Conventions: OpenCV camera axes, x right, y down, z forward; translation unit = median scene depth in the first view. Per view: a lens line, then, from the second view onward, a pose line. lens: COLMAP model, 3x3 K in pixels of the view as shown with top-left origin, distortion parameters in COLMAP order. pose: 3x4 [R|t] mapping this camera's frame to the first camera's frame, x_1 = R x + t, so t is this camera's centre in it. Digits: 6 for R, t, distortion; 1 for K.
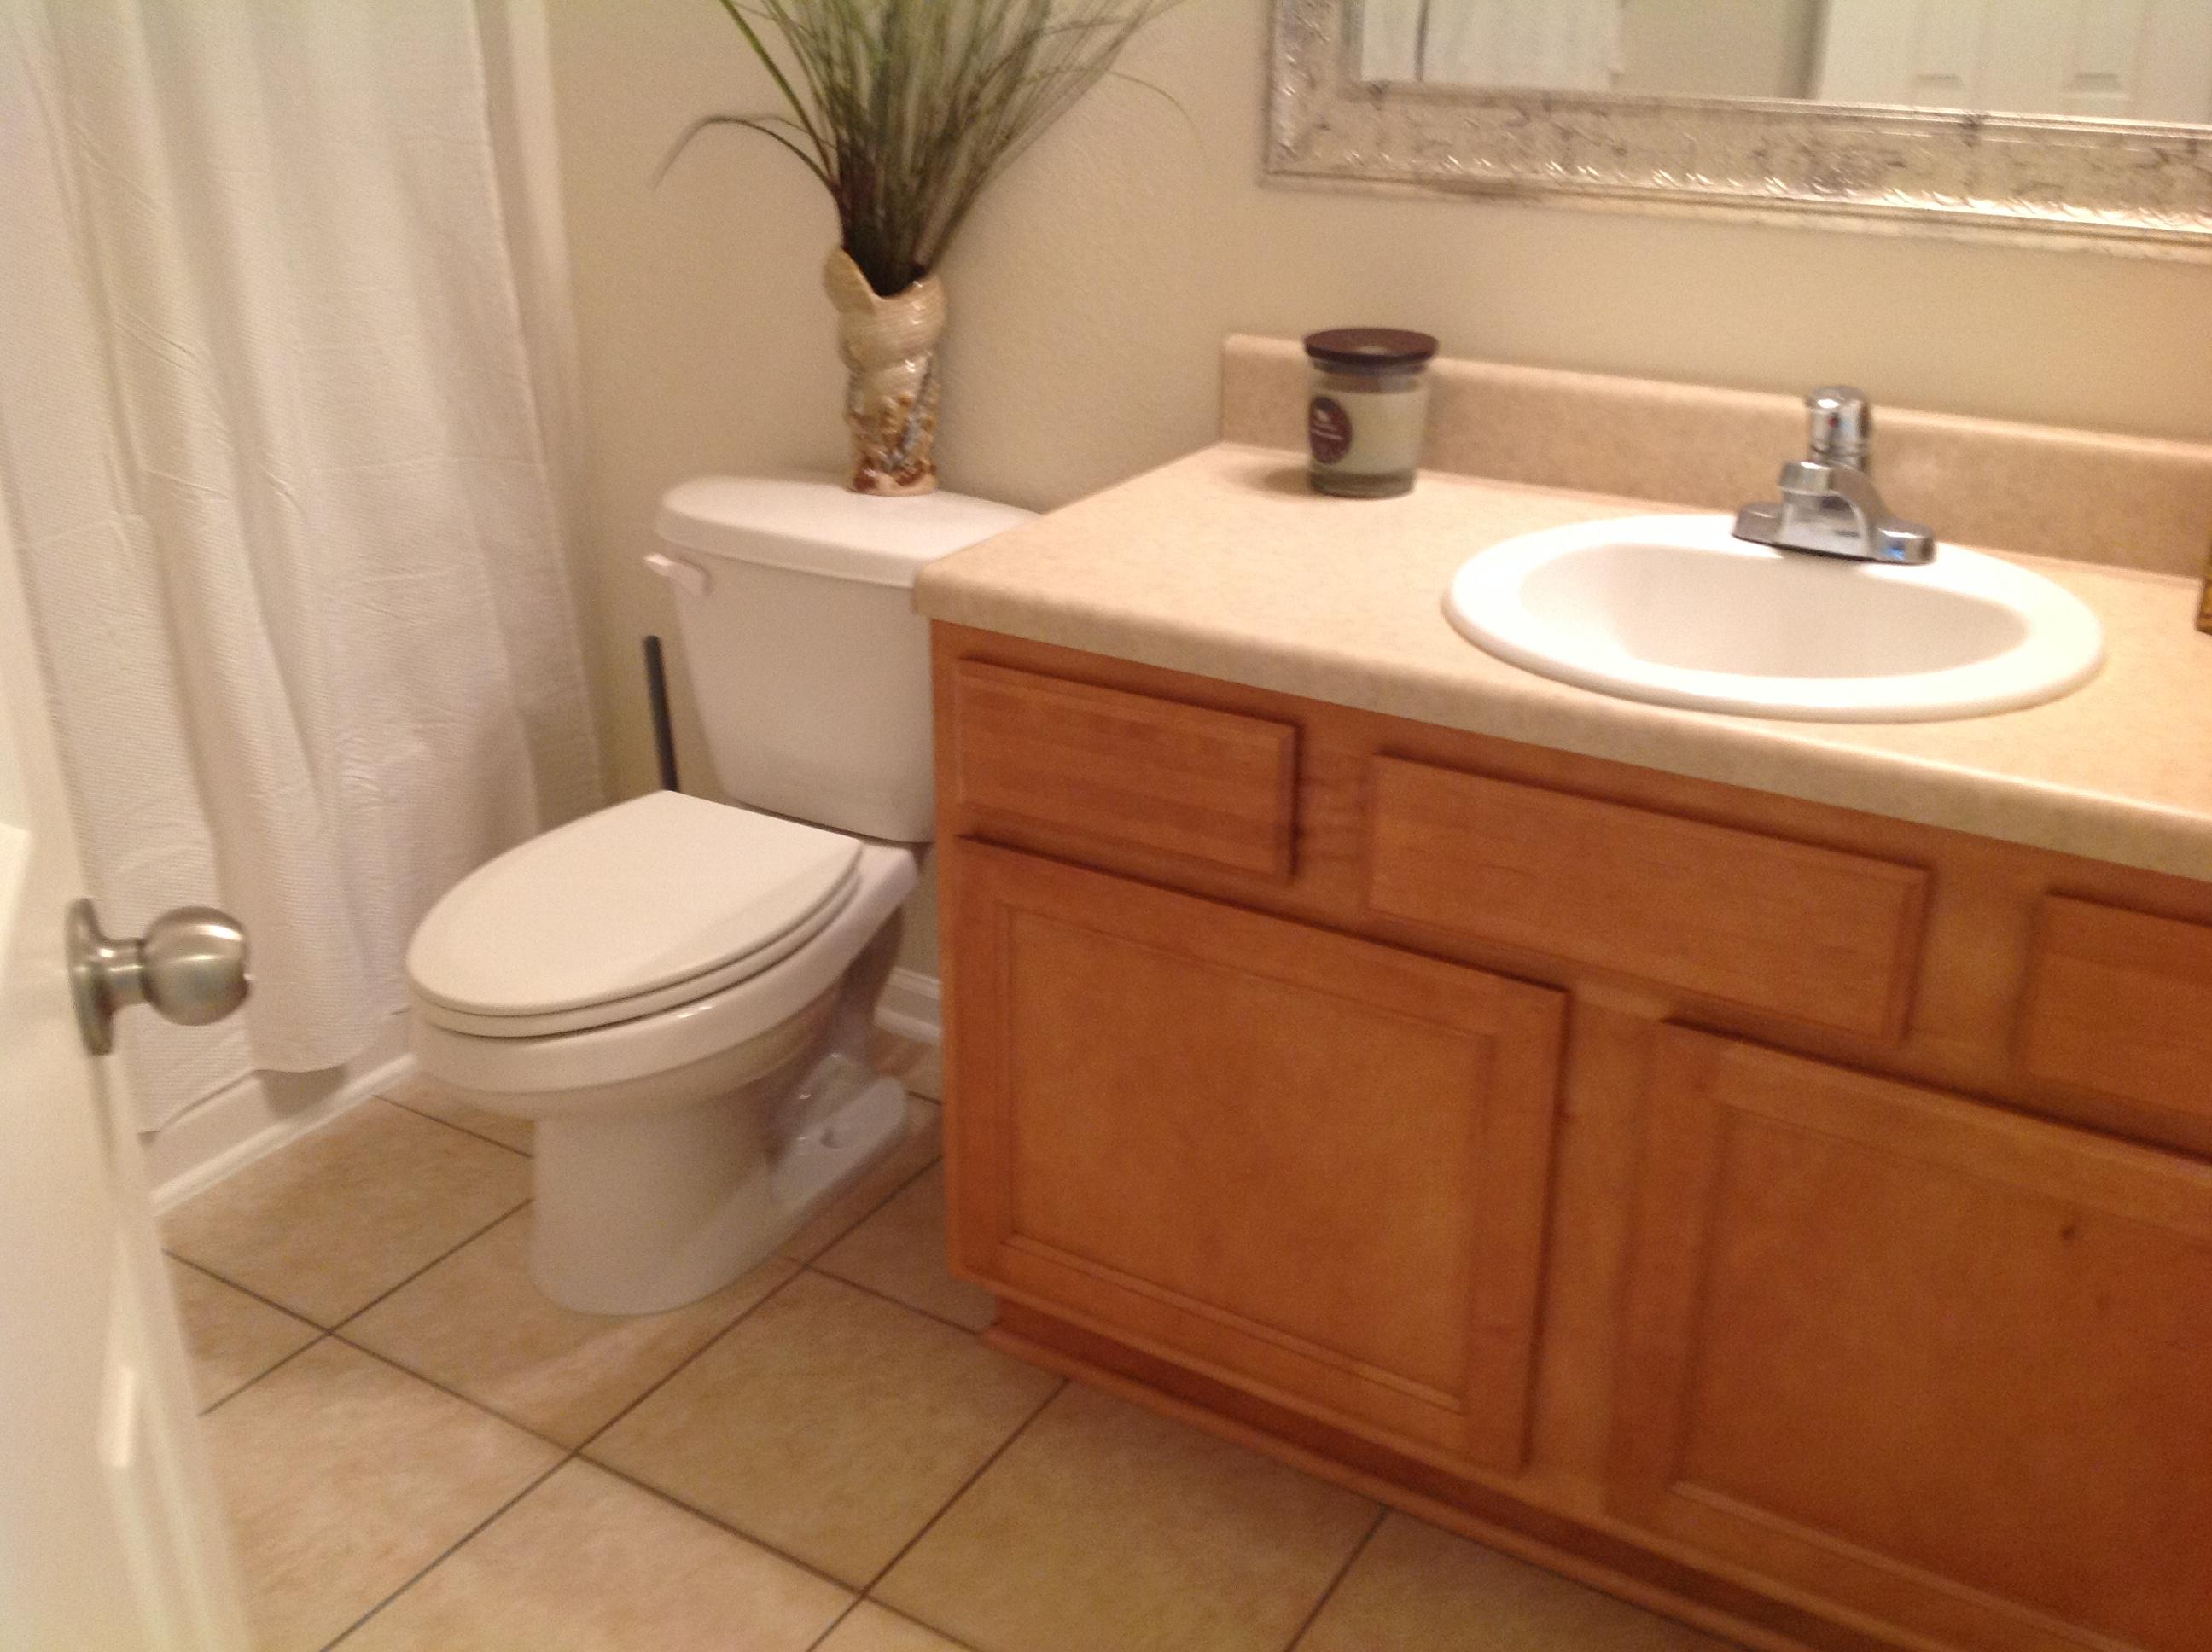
lens RADIAL K [[2121.3, 0, 1033.7], [0, 2121.3, 768.7], [0, 0, 1]] dist [0.166575, -0.426512]
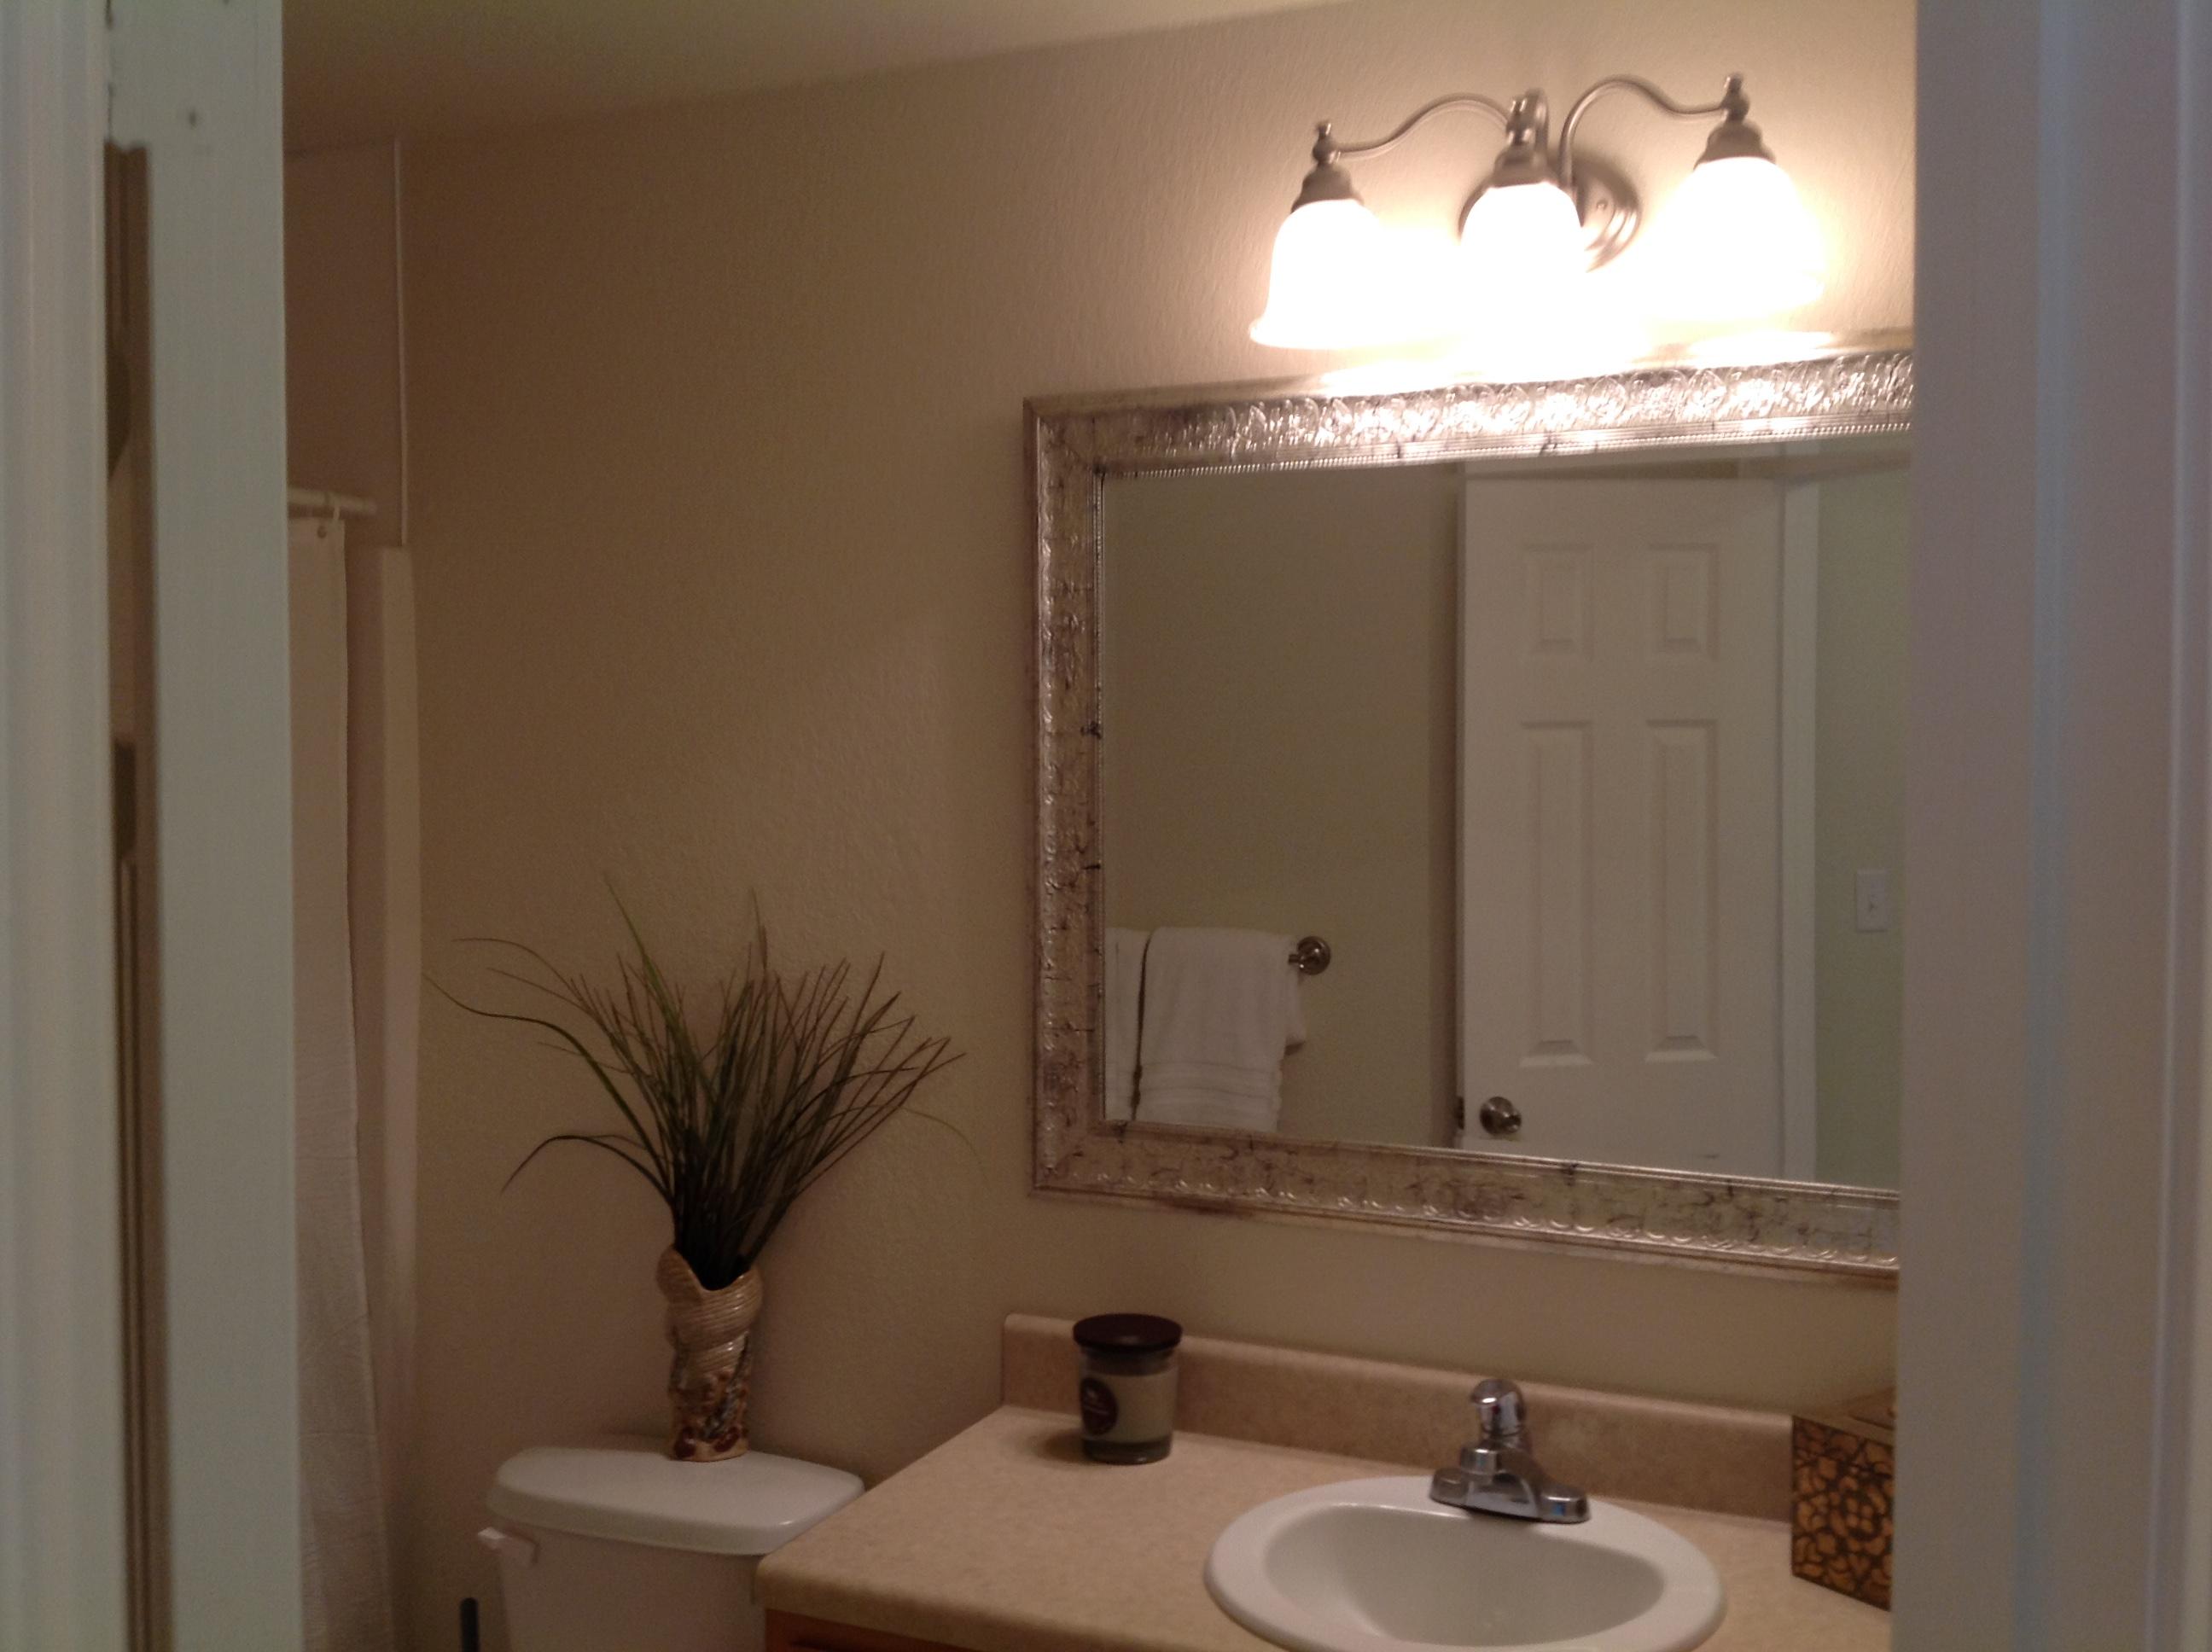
lens RADIAL K [[2062.2, 0, 1075.5], [0, 2062.2, 819.3], [0, 0, 1]] dist [0.164803, -0.449511]
pose [[0.989647, 0.002356, 0.143504, -0.041063], [0.049646, 0.932521, -0.357686, -0.048595], [-0.134663, 0.361108, 0.922750, -0.186587]]
